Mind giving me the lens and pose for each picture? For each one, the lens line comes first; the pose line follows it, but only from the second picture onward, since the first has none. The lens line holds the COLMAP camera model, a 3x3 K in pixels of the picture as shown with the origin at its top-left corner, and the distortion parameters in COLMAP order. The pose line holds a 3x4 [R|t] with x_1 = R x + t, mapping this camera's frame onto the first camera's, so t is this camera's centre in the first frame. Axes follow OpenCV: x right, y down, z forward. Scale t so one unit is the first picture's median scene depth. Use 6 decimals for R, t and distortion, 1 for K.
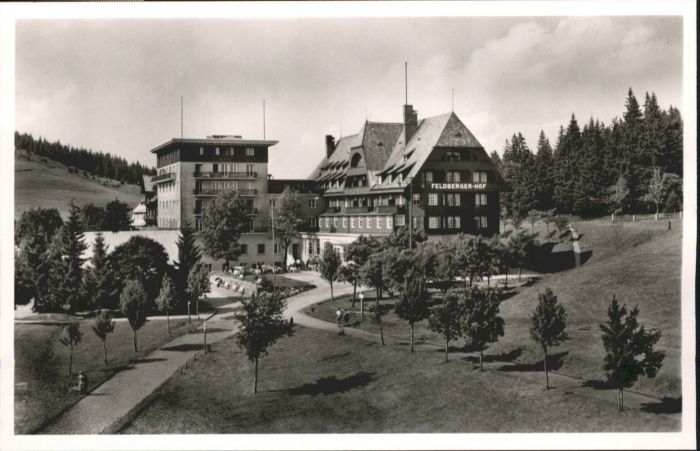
lens RADIAL K [[851.2, 0, 376.6], [0, 851.2, 208.7], [0, 0, 1]] dist [0.007154, 0.001718]
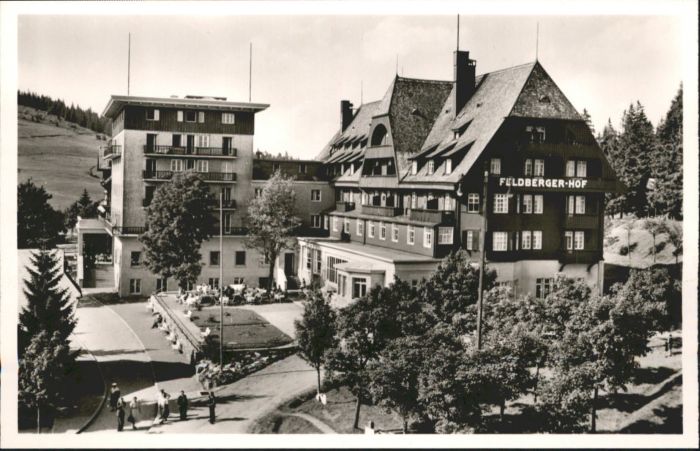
lens RADIAL K [[851.2, 0, 376.6], [0, 851.2, 208.7], [0, 0, 1]] dist [0.007154, 0.001718]
pose [[0.998851, 0.033798, -0.033970, -0.001745], [-0.032841, 0.999059, 0.028338, -0.019121], [0.034896, -0.027189, 0.999021, 0.344080]]
